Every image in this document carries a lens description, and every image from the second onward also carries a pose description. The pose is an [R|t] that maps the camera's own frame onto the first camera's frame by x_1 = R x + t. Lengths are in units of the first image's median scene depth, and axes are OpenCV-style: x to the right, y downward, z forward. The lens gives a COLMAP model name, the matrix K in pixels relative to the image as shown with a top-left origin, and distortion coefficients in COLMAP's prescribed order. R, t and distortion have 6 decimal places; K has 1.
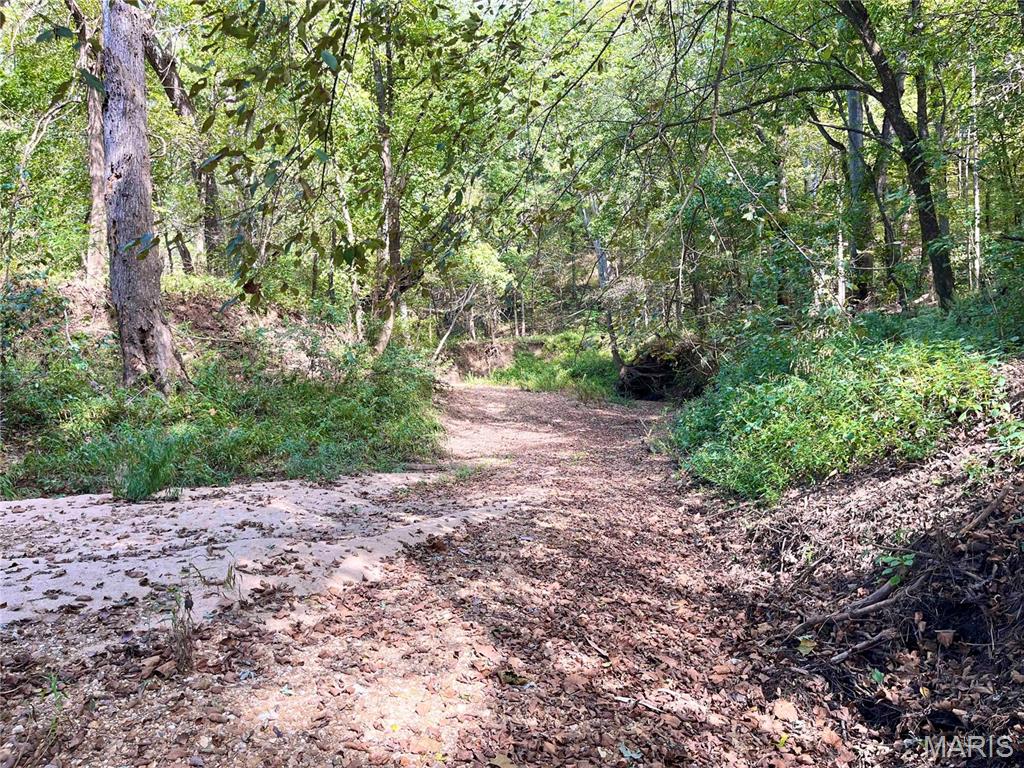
lens RADIAL K [[776.9, 0, 512.3], [0, 776.9, 384.1], [0, 0, 1]] dist [0.061158, -0.090550]
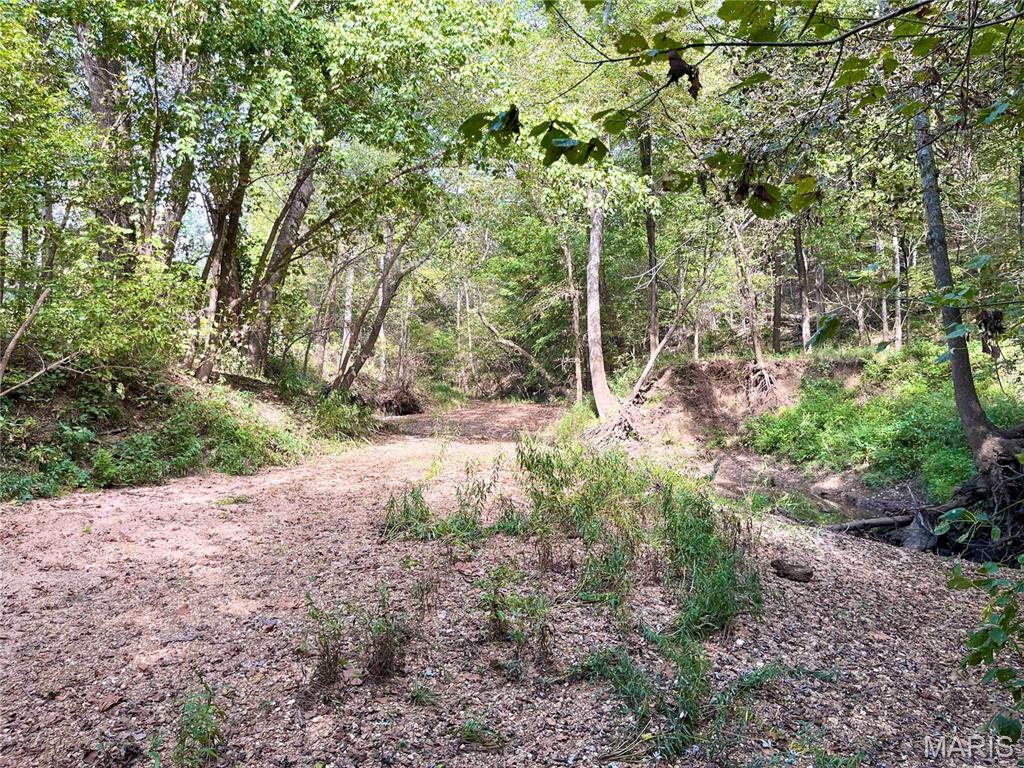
lens RADIAL K [[776.9, 0, 512.0], [0, 776.9, 384.2], [0, 0, 1]] dist [0.061158, -0.090550]
pose [[0.985460, 0.026219, -0.167875, -0.098236], [-0.032991, 0.998745, -0.037680, -0.013376], [0.166676, 0.042671, 0.985088, 0.473139]]
